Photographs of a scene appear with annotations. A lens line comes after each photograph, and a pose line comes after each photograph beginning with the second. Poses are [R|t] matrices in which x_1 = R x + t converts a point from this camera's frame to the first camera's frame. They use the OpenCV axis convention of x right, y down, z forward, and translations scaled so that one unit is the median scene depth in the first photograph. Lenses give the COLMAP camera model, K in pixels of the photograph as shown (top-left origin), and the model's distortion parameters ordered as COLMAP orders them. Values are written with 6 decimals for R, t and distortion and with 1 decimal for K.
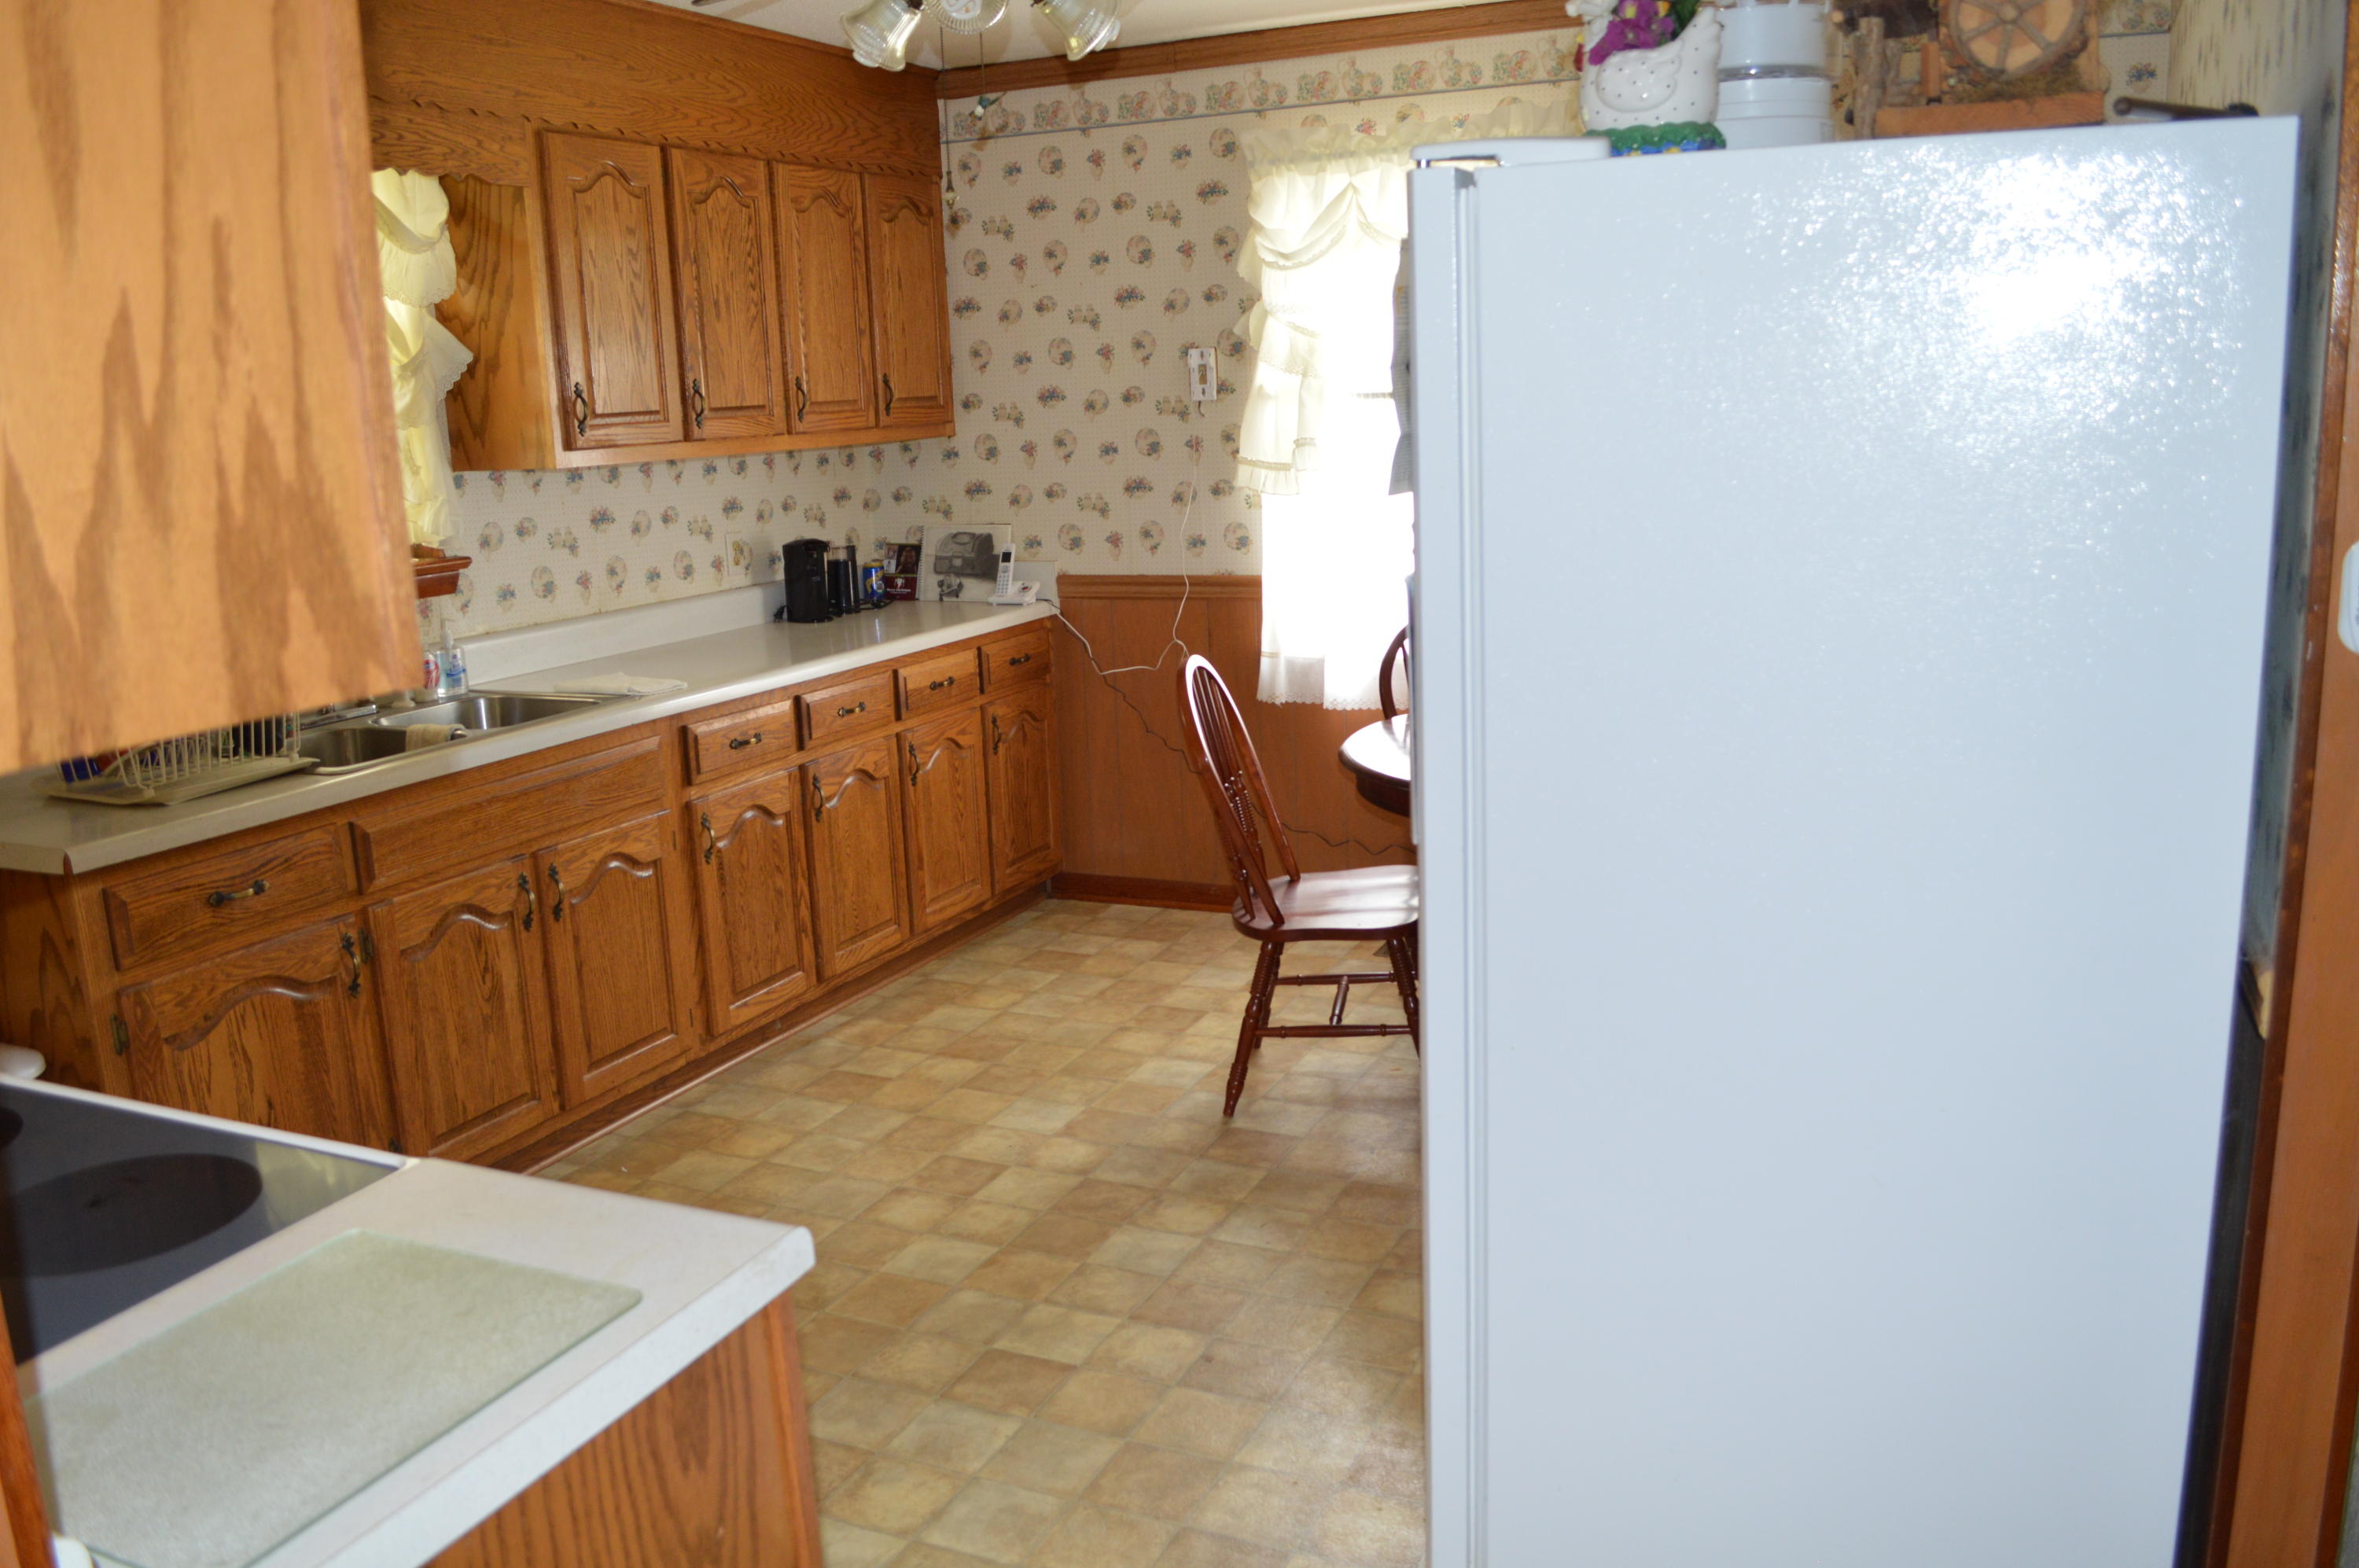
lens RADIAL K [[1889.8, 0, 1162.7], [0, 1889.8, 781.7], [0, 0, 1]] dist [-0.084382, 0.009614]
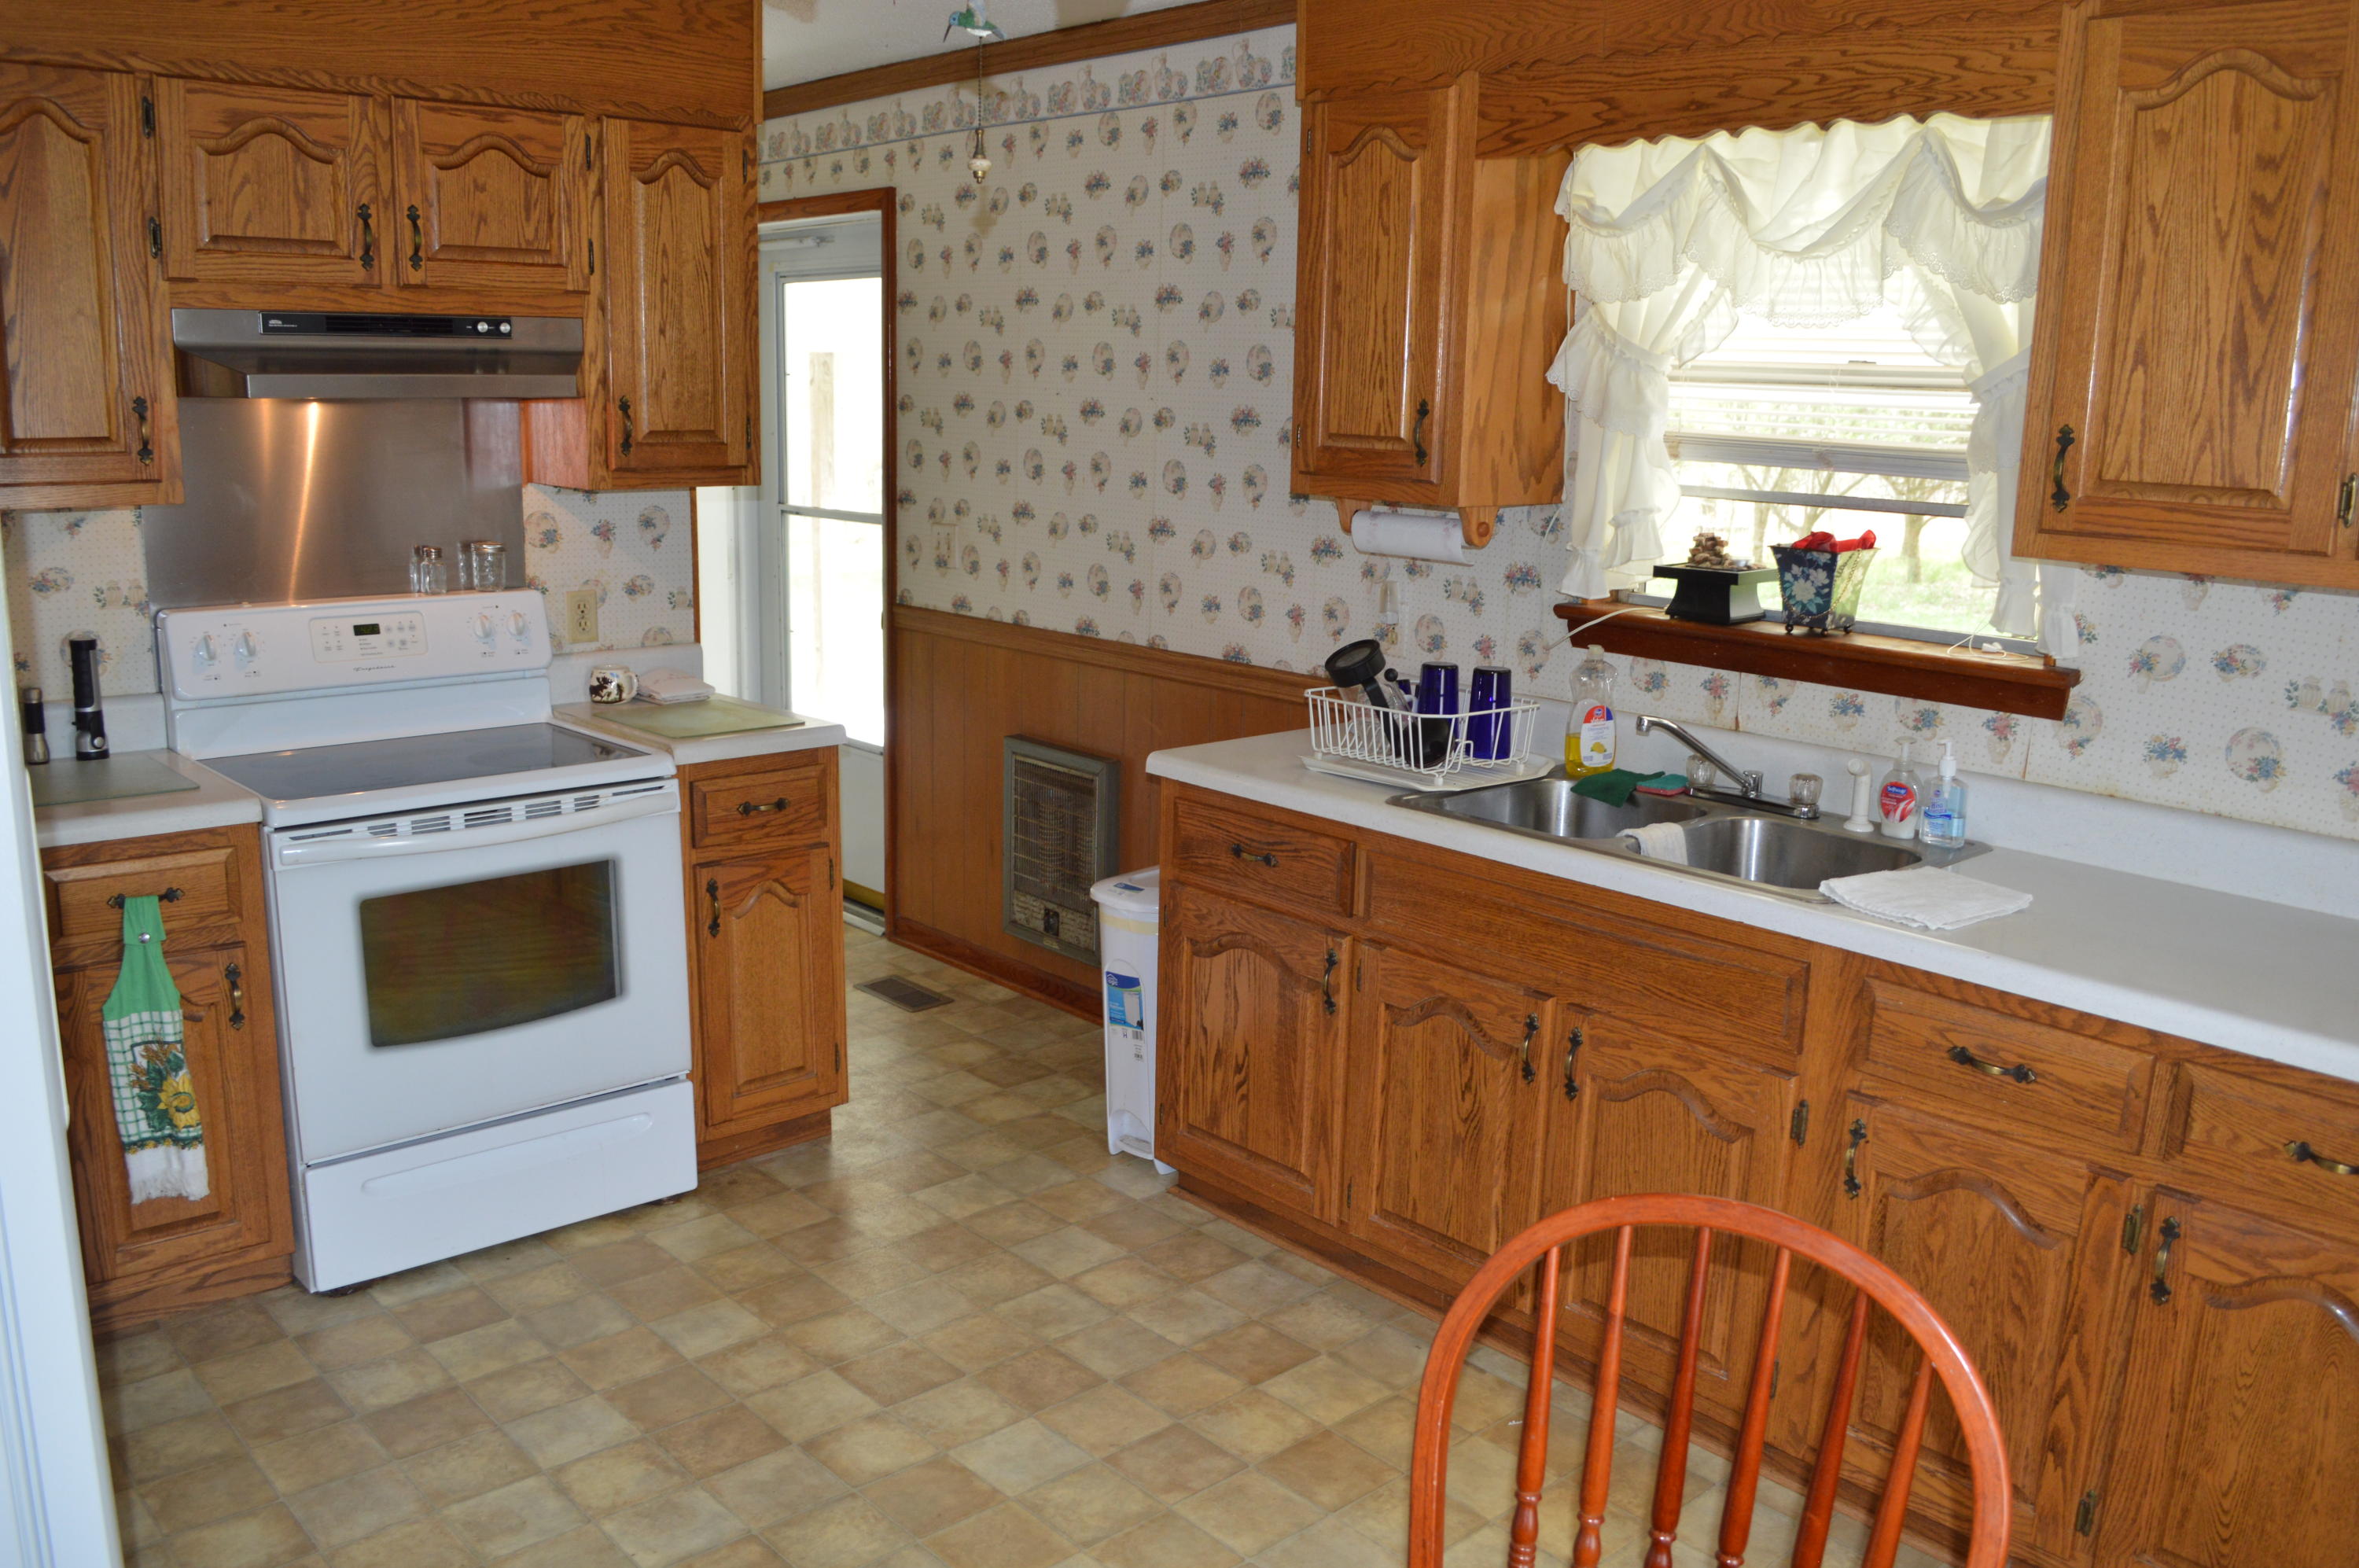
lens RADIAL K [[1889.8, 0, 1167.9], [0, 1889.8, 795.5], [0, 0, 1]] dist [-0.084382, 0.009614]
pose [[-0.378876, 0.232163, -0.895853, 0.407649], [-0.197313, 0.925499, 0.323294, -0.246222], [0.904168, 0.299252, -0.304841, 0.987981]]
